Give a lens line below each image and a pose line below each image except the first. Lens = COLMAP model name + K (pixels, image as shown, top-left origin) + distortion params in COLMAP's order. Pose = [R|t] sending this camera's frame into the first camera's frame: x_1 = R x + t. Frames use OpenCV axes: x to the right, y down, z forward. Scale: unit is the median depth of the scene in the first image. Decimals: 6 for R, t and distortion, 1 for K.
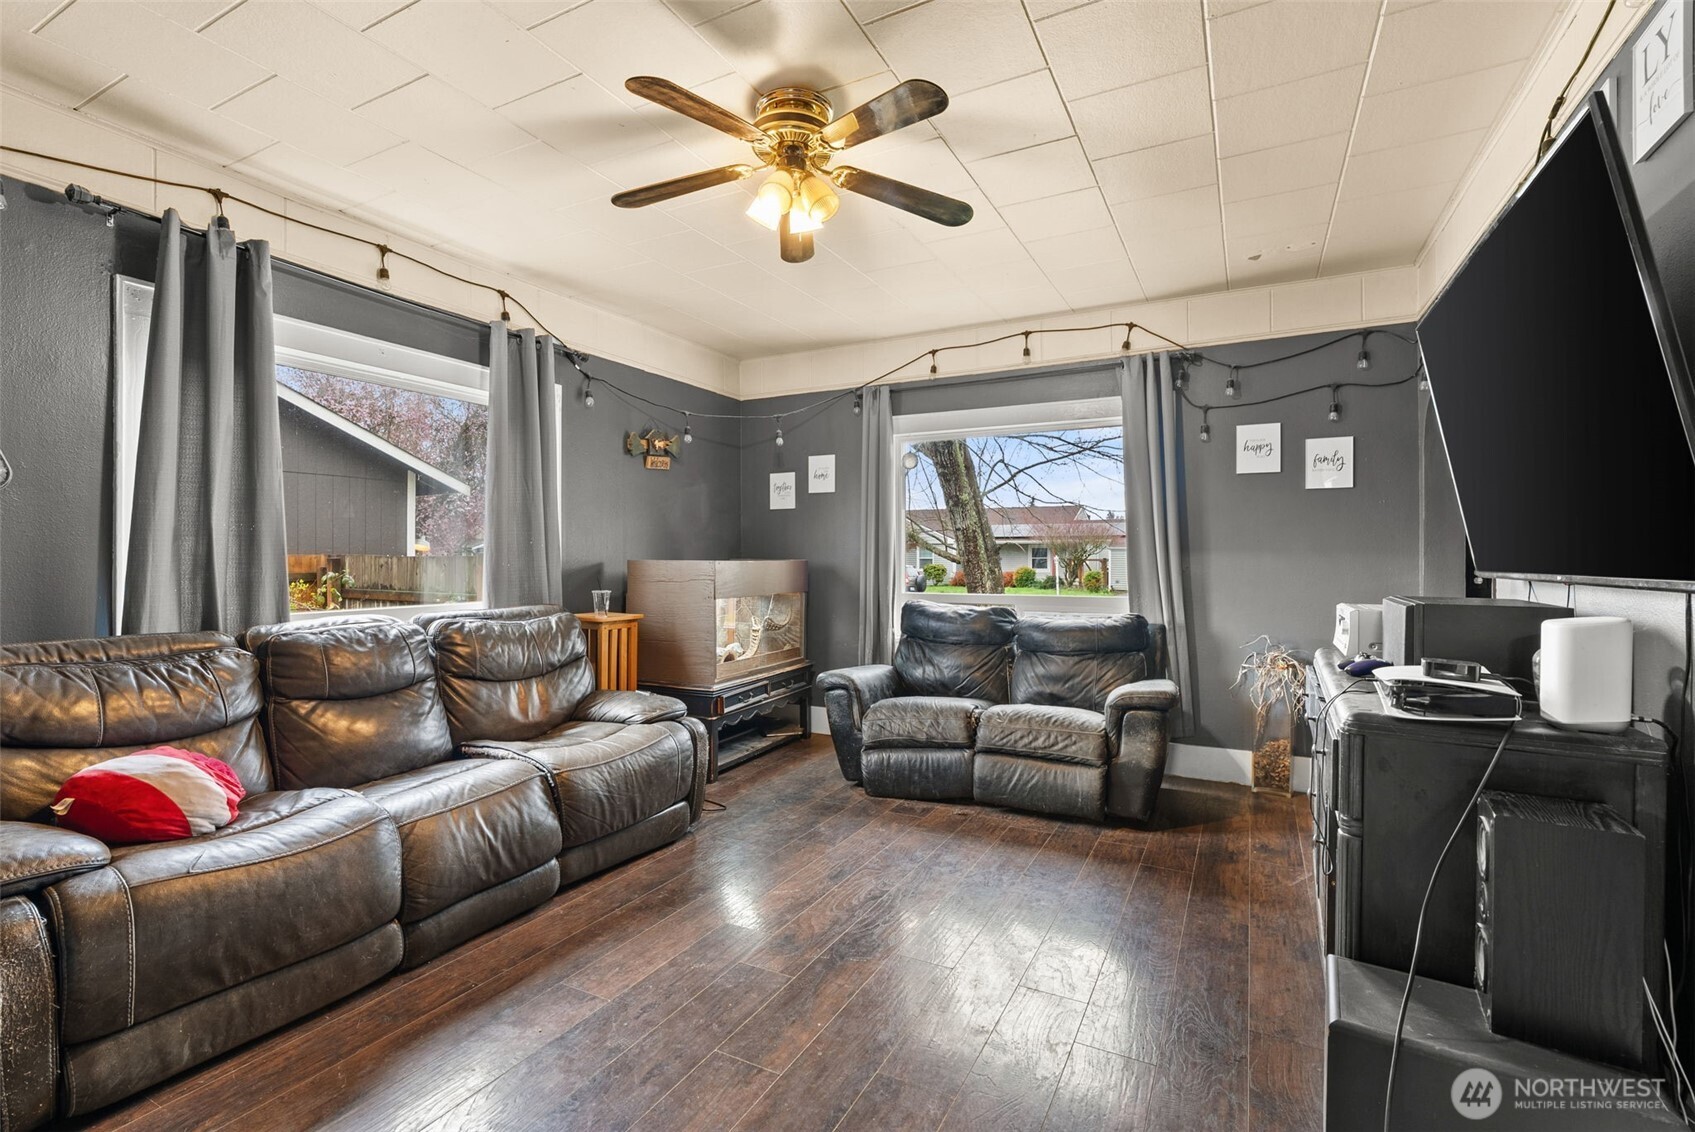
lens RADIAL K [[766.6, 0, 847.5], [0, 766.6, 566.0], [0, 0, 1]] dist [-0.003499, 0.000064]
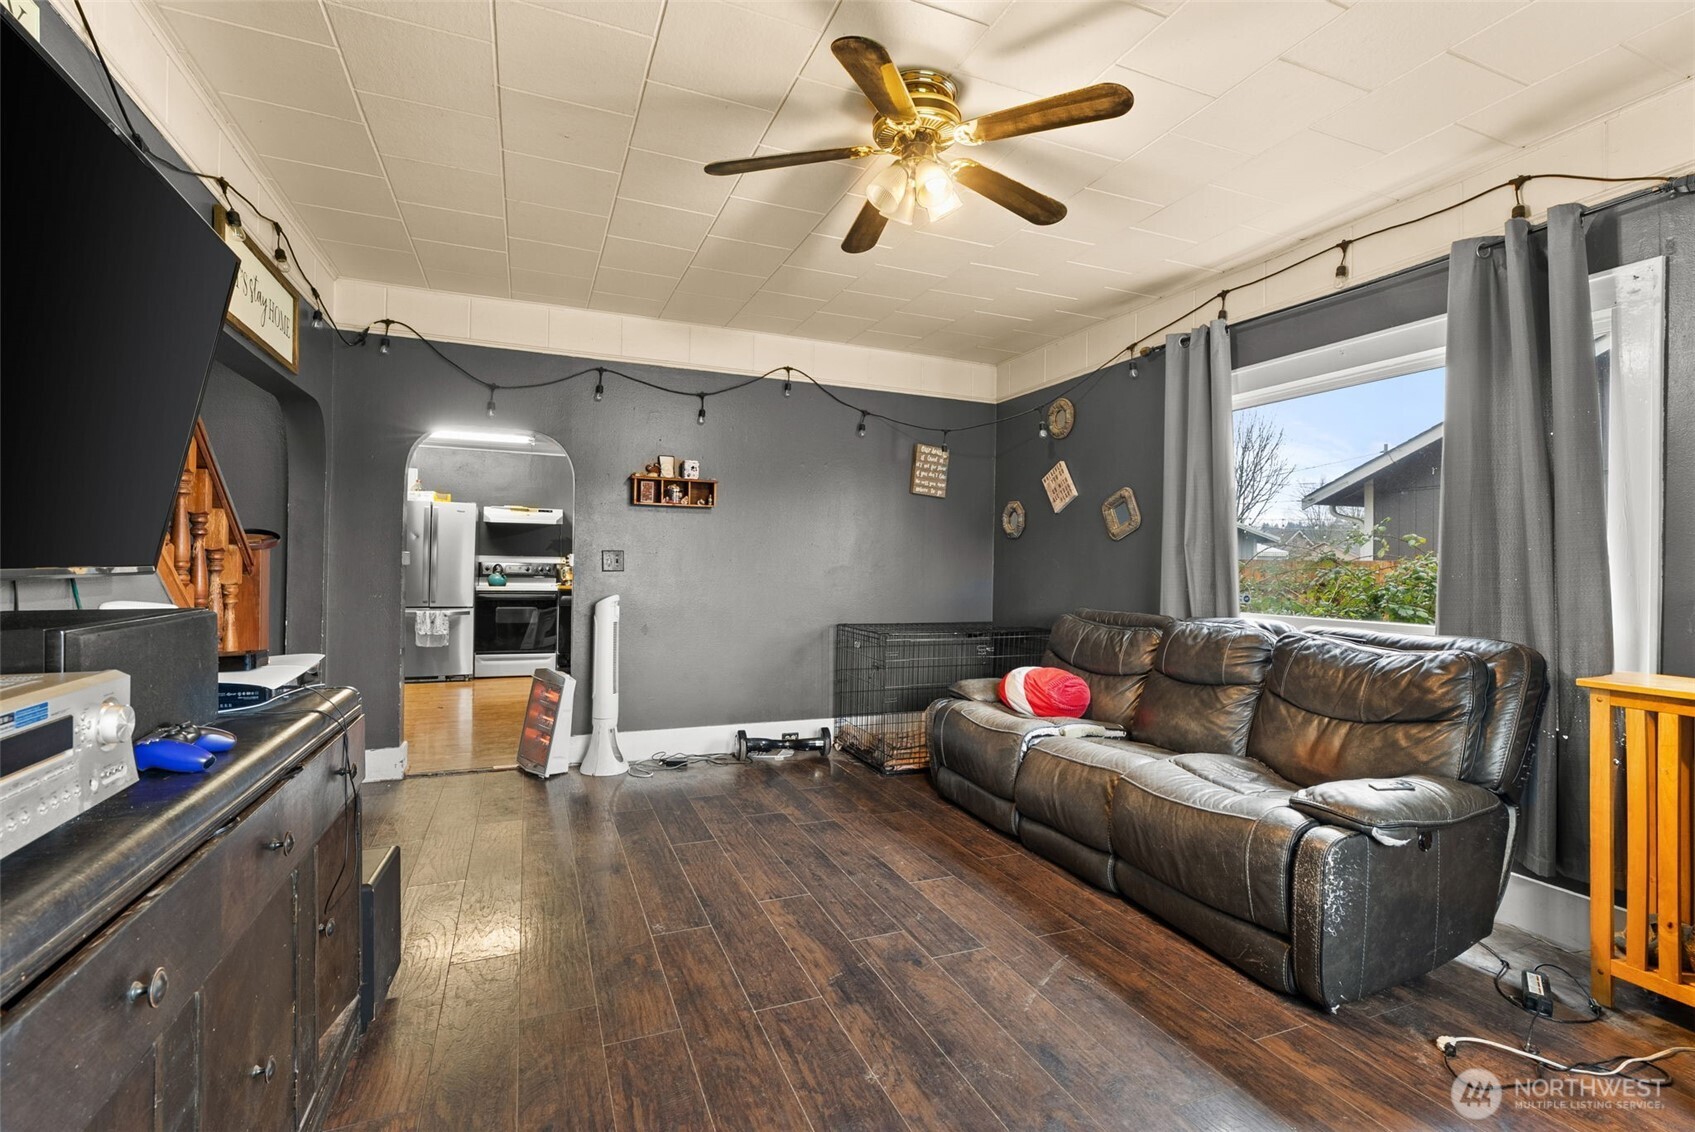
lens RADIAL K [[766.6, 0, 847.5], [0, 766.6, 566.0], [0, 0, 1]] dist [-0.003499, 0.000064]
pose [[-0.635742, -0.000515, -0.771902, 0.531022], [-0.014224, 0.999838, 0.011048, -0.013232], [0.771771, 0.018003, -0.635646, 1.138349]]
